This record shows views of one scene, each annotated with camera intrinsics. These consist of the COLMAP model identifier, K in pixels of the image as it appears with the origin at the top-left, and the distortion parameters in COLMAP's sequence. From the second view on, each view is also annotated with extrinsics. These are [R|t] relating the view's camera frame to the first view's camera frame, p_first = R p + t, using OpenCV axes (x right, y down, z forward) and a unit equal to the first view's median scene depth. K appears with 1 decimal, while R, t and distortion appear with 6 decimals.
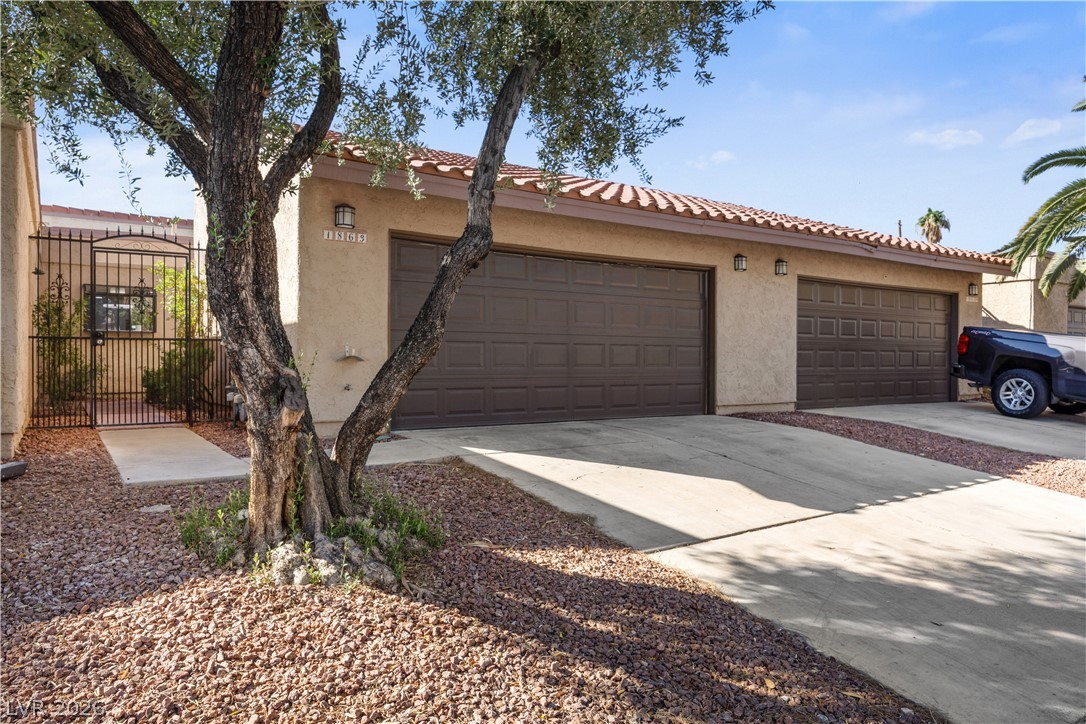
lens RADIAL K [[730.2, 0, 543.0], [0, 730.2, 362.0], [0, 0, 1]] dist [0.004011, -0.000503]
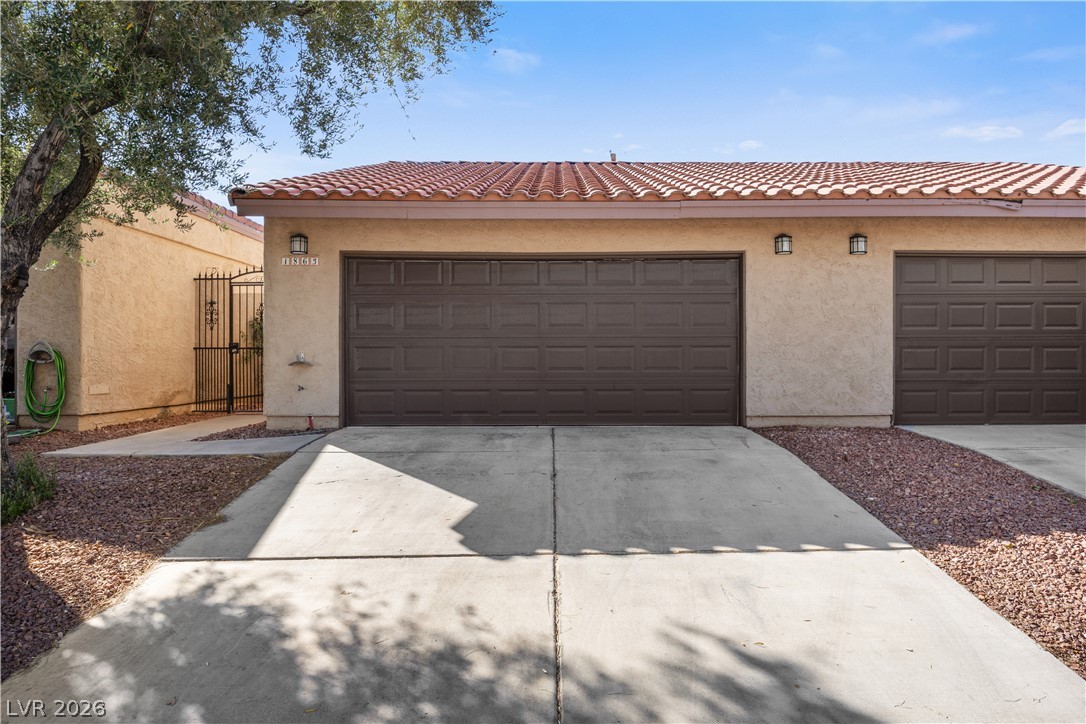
lens RADIAL K [[665.1, 0, 543.0], [0, 665.1, 362.0], [0, 0, 1]] dist [0.000878, 0.000117]
pose [[0.830707, -0.001576, -0.556708, 0.553943], [0.004909, 0.999978, 0.004494, -0.008620], [0.556688, -0.006466, 0.830696, 0.265252]]
